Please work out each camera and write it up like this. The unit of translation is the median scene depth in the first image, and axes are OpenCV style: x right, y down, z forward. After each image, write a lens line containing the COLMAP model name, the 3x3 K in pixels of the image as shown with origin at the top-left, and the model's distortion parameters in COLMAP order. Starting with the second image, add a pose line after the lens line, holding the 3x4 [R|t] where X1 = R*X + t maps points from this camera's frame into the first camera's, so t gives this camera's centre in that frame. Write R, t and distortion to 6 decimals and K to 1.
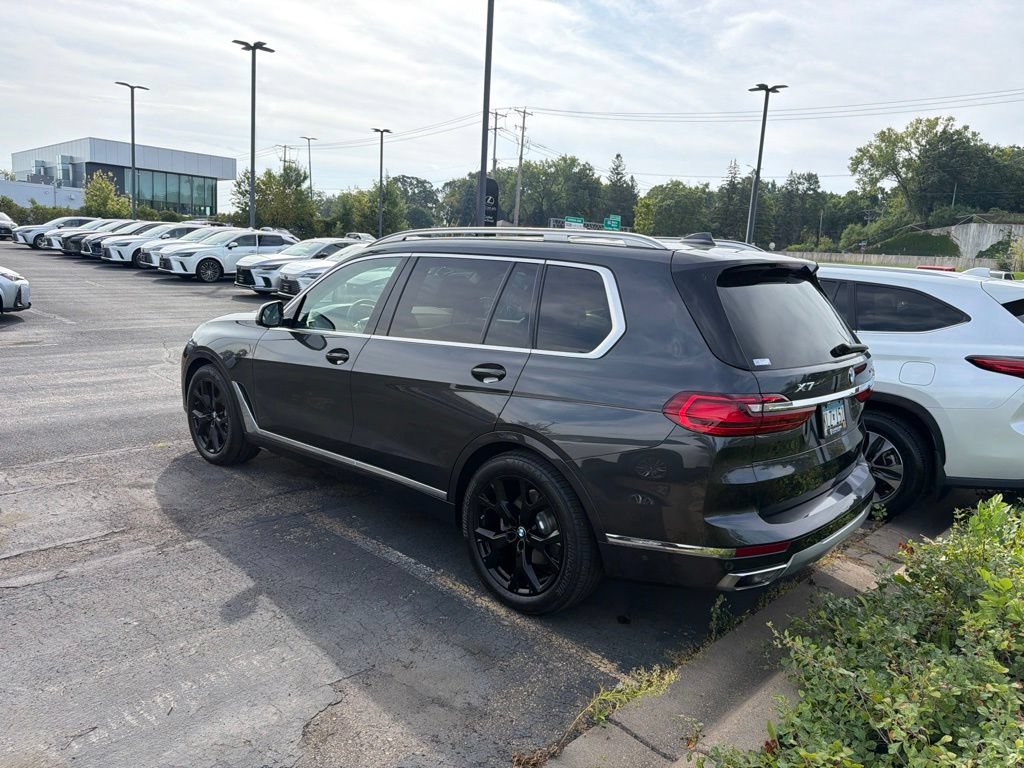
lens RADIAL K [[716.1, 0, 514.6], [0, 716.1, 381.6], [0, 0, 1]] dist [0.067697, -0.098627]
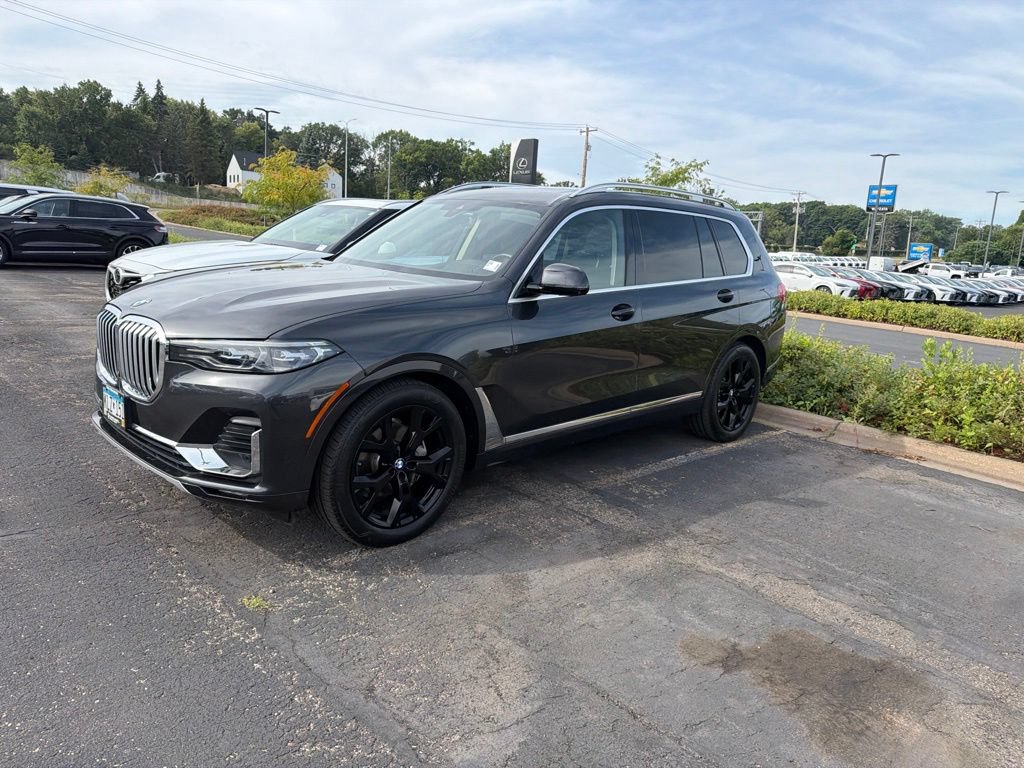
lens RADIAL K [[713.5, 0, 512.0], [0, 713.5, 377.8], [0, 0, 1]] dist [0.044038, -0.061609]
pose [[0.051703, -0.237686, 0.969965, -0.403794], [0.105946, 0.967088, 0.231334, -0.062703], [-0.993027, 0.090803, 0.075183, 0.355955]]
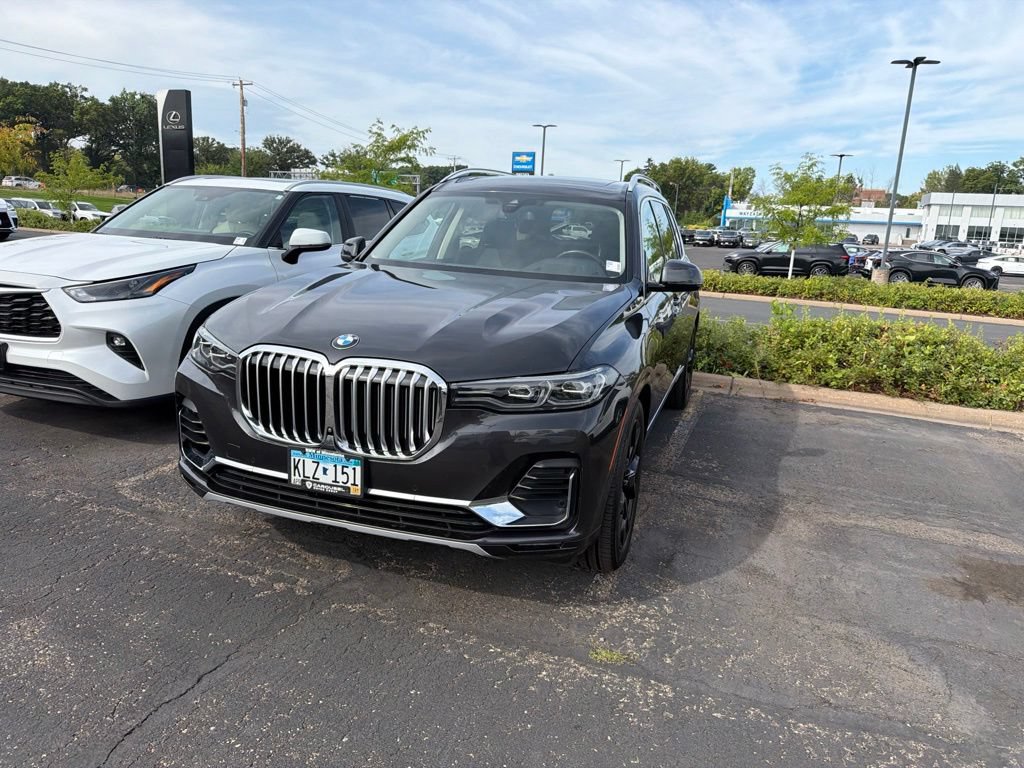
lens RADIAL K [[716.0, 0, 508.9], [0, 716.0, 387.1], [0, 0, 1]] dist [0.049051, -0.064678]
pose [[-0.395965, -0.274782, 0.876189, -0.360135], [0.084945, 0.939126, 0.332908, -0.093616], [-0.914328, 0.206247, -0.348519, 0.528280]]
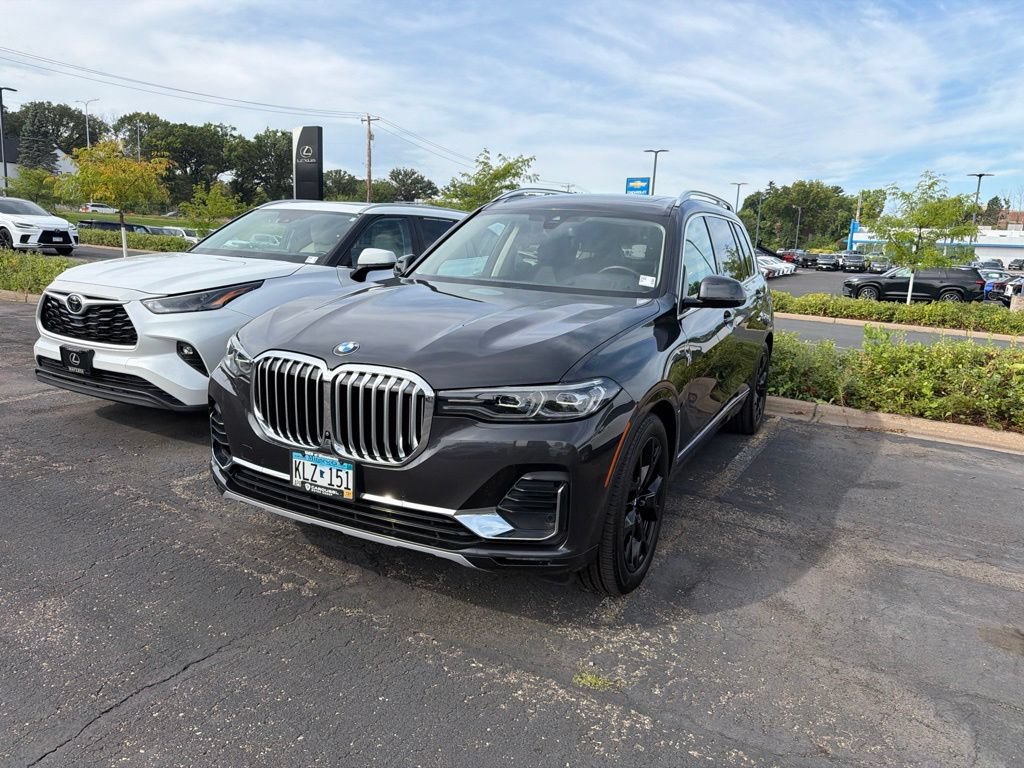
lens RADIAL K [[717.4, 0, 510.5], [0, 717.4, 377.5], [0, 0, 1]] dist [0.031239, -0.041167]
pose [[-0.251176, -0.241156, 0.937419, -0.370197], [0.105101, 0.955946, 0.274084, -0.086458], [-0.962218, 0.167367, -0.214765, 0.498391]]
